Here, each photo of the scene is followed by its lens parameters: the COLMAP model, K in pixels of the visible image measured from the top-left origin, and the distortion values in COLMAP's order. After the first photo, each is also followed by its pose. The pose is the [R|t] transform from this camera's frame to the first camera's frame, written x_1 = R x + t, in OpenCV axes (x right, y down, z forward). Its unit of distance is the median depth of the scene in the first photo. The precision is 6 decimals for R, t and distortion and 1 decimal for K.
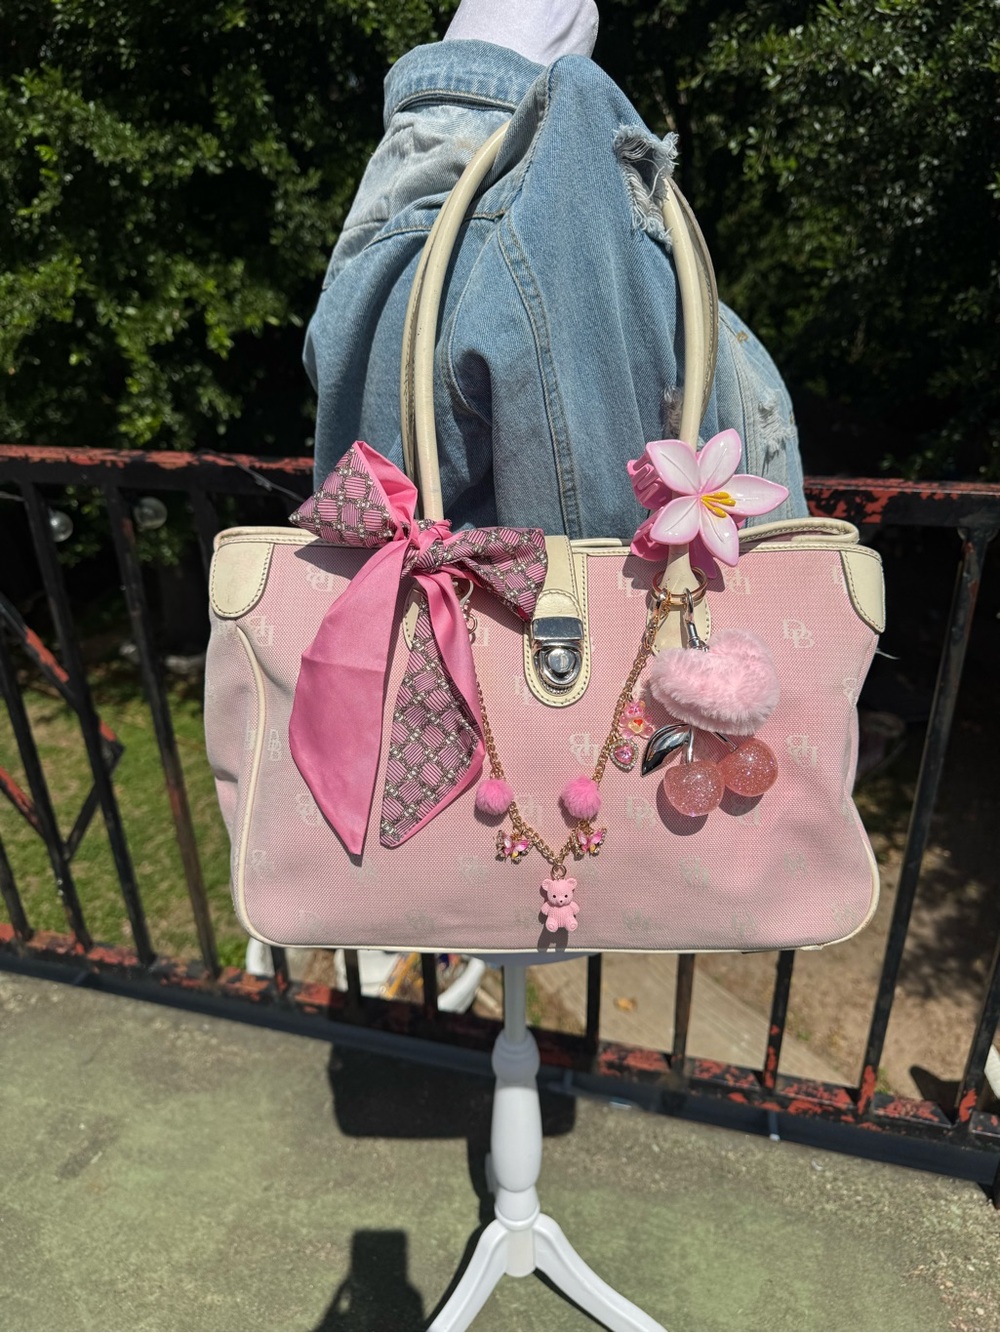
lens RADIAL K [[980.8, 0, 497.0], [0, 980.8, 667.5], [0, 0, 1]] dist [-0.005835, -0.004012]
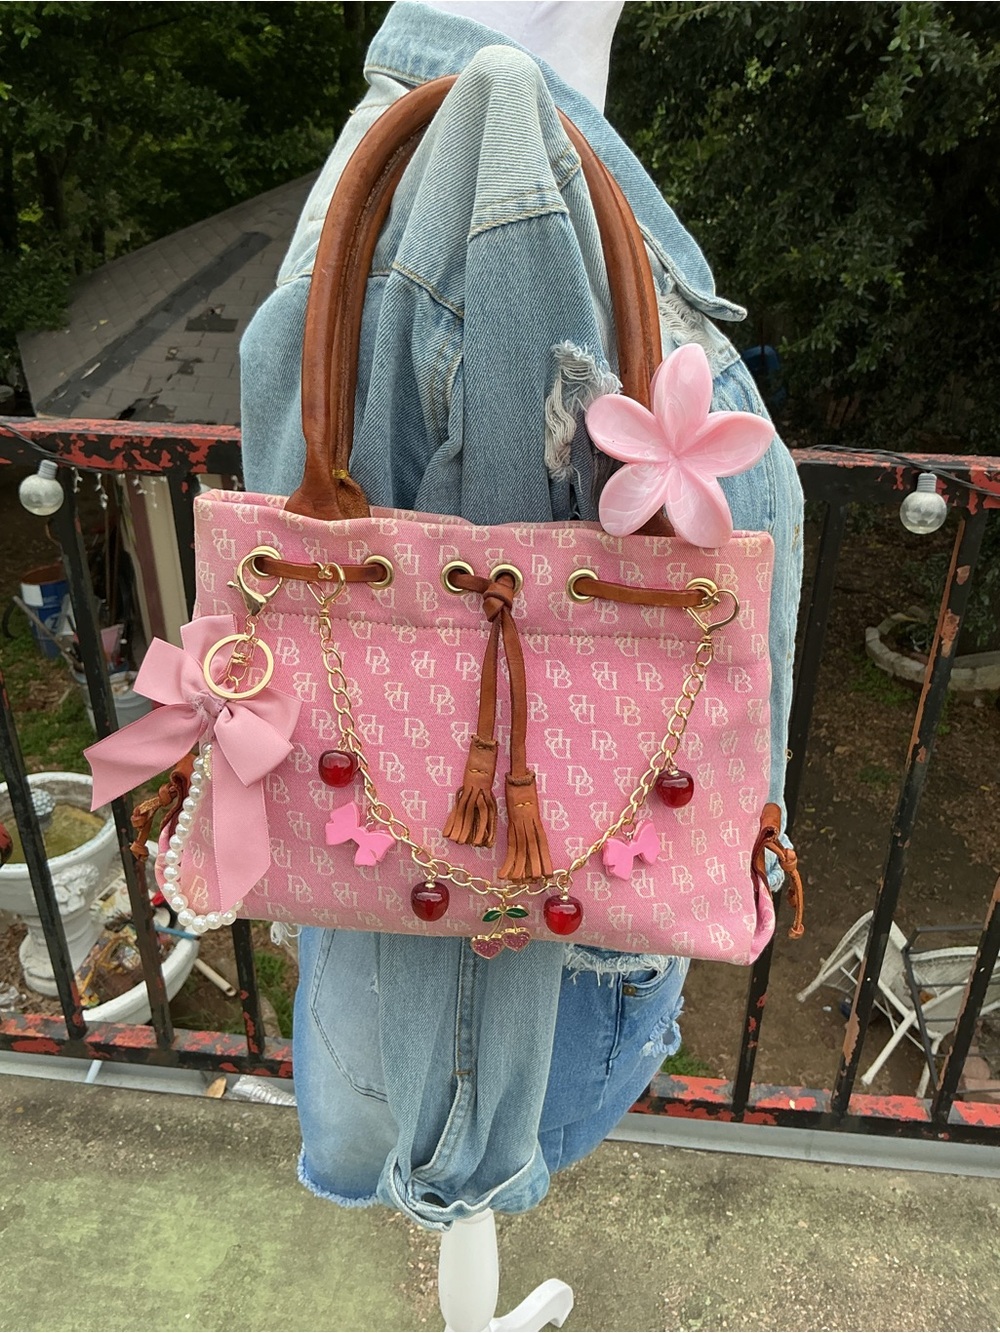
lens RADIAL K [[1140.0, 0, 498.8], [0, 1140.0, 661.5], [0, 0, 1]] dist [-0.004647, -0.042598]
pose [[0.986072, -0.048572, 0.159067, 0.365378], [0.038495, 0.997088, 0.065831, -0.018852], [-0.161801, -0.058791, 0.985071, -0.117763]]
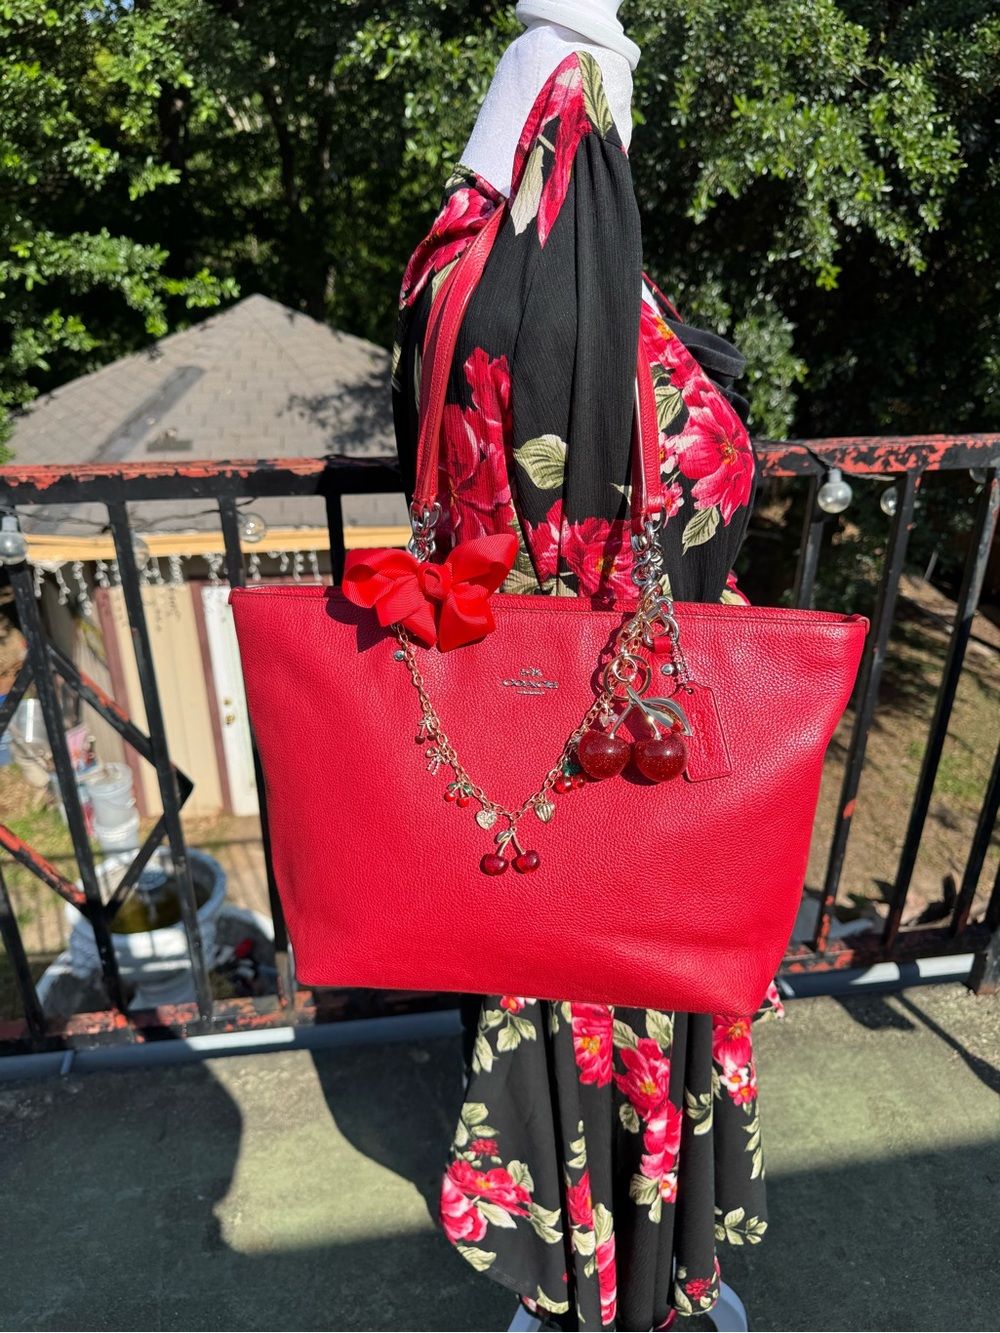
lens RADIAL K [[980.8, 0, 503.4], [0, 980.8, 666.7], [0, 0, 1]] dist [-0.005835, -0.004012]
pose [[0.911268, -0.149037, 0.383899, -0.503585], [0.150993, 0.988213, 0.025228, -0.006528], [-0.383134, 0.034977, 0.923030, 0.024243]]
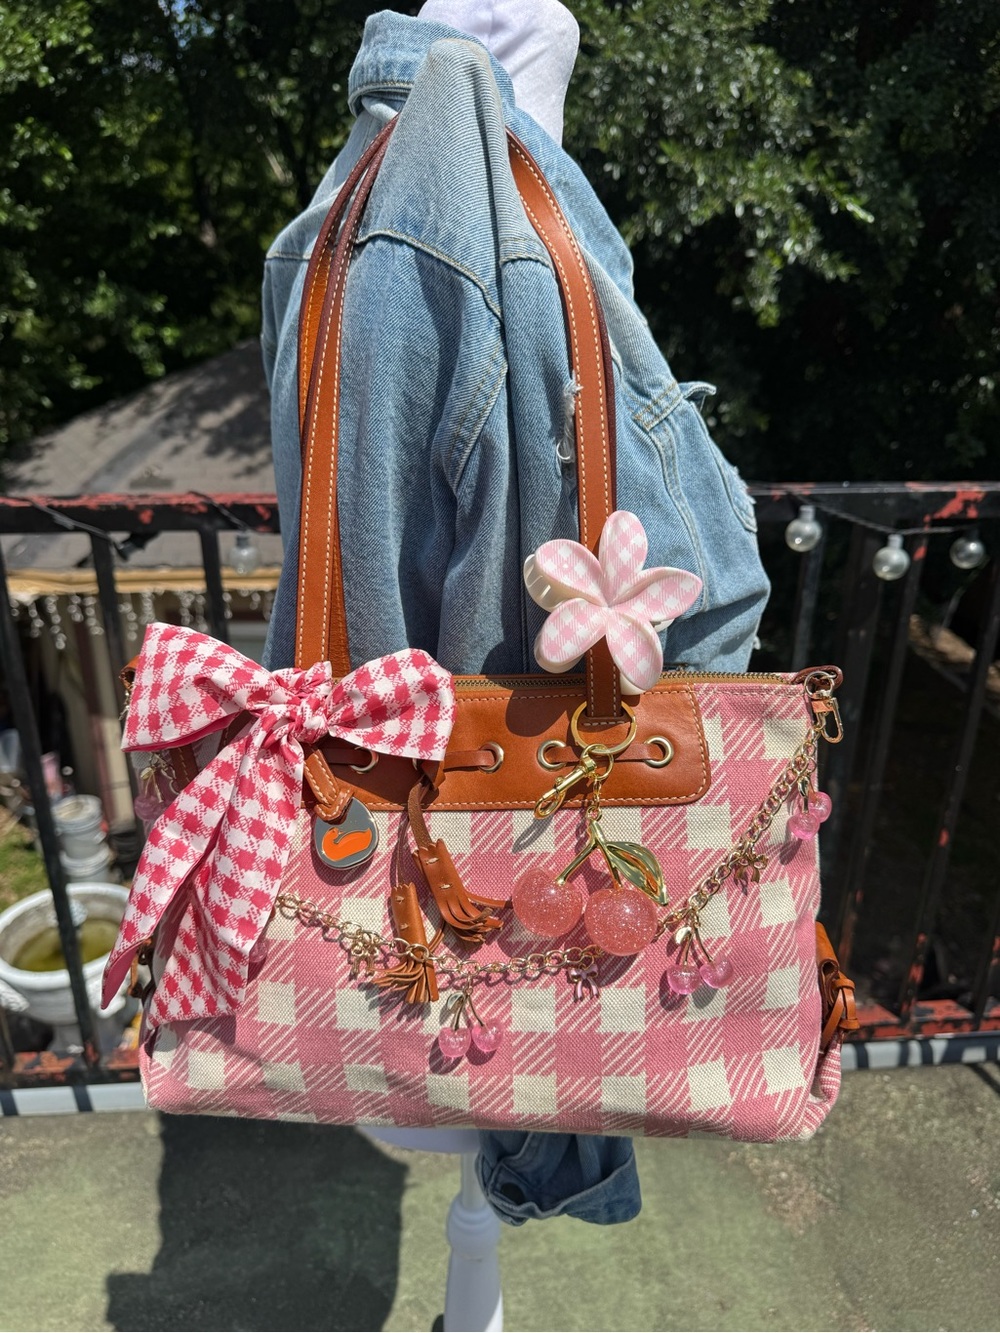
lens RADIAL K [[980.8, 0, 494.2], [0, 980.8, 667.1], [0, 0, 1]] dist [-0.005835, -0.004012]
pose [[0.934646, -0.107690, 0.338881, -0.160409], [0.122986, 0.992120, -0.023924, 0.027018], [-0.333634, 0.064038, 0.940525, -0.042682]]
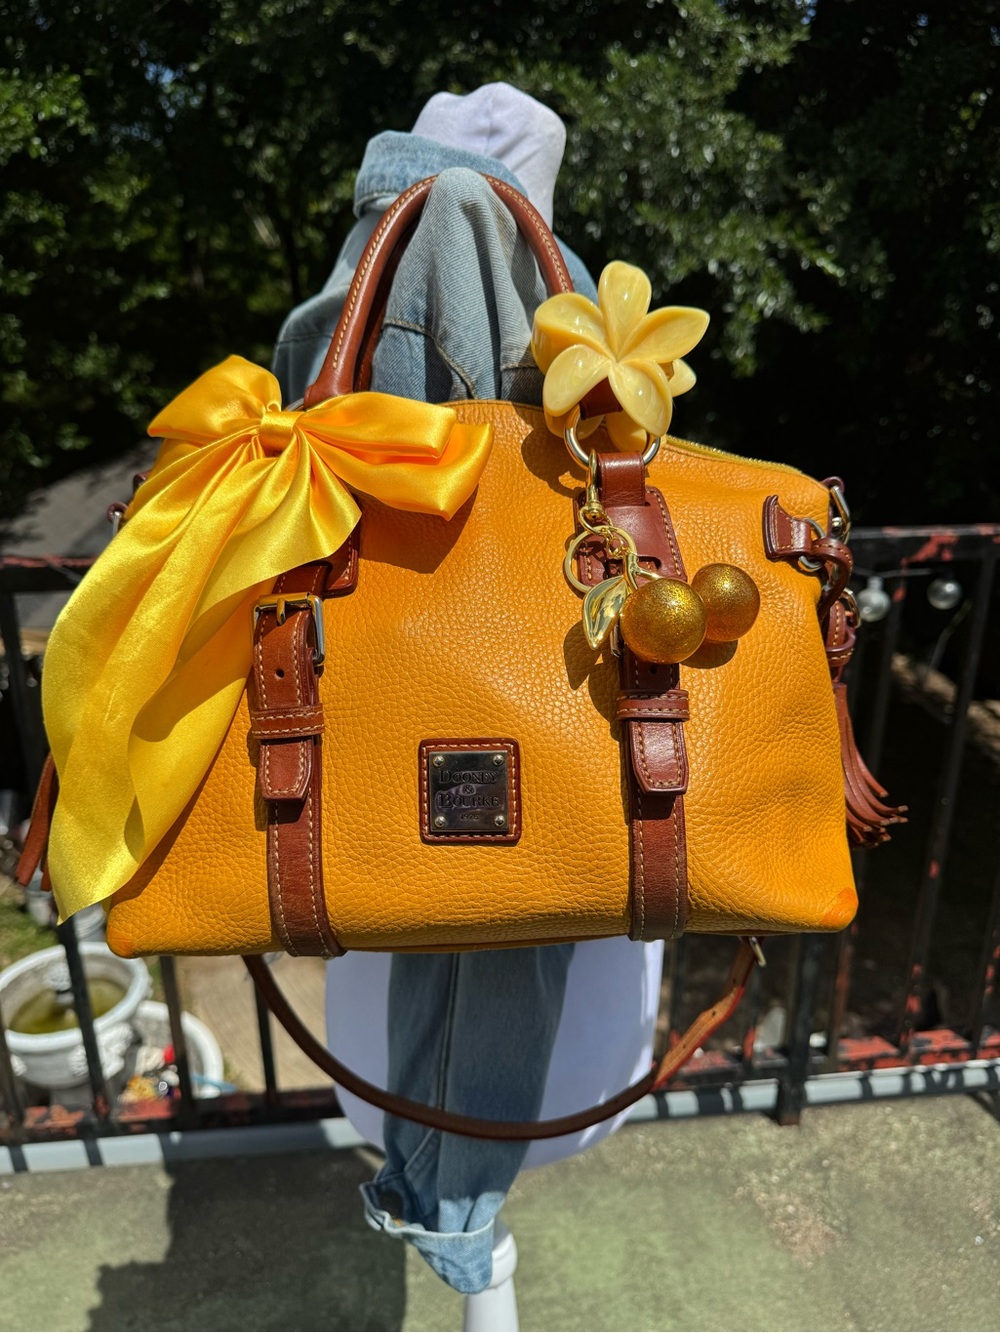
lens RADIAL K [[980.8, 0, 499.4], [0, 980.8, 672.6], [0, 0, 1]] dist [-0.005835, -0.004012]
pose [[0.927136, -0.113357, 0.357168, -0.180508], [0.145619, 0.987224, -0.064677, 0.028718], [-0.345273, 0.111975, 0.931798, -0.071286]]
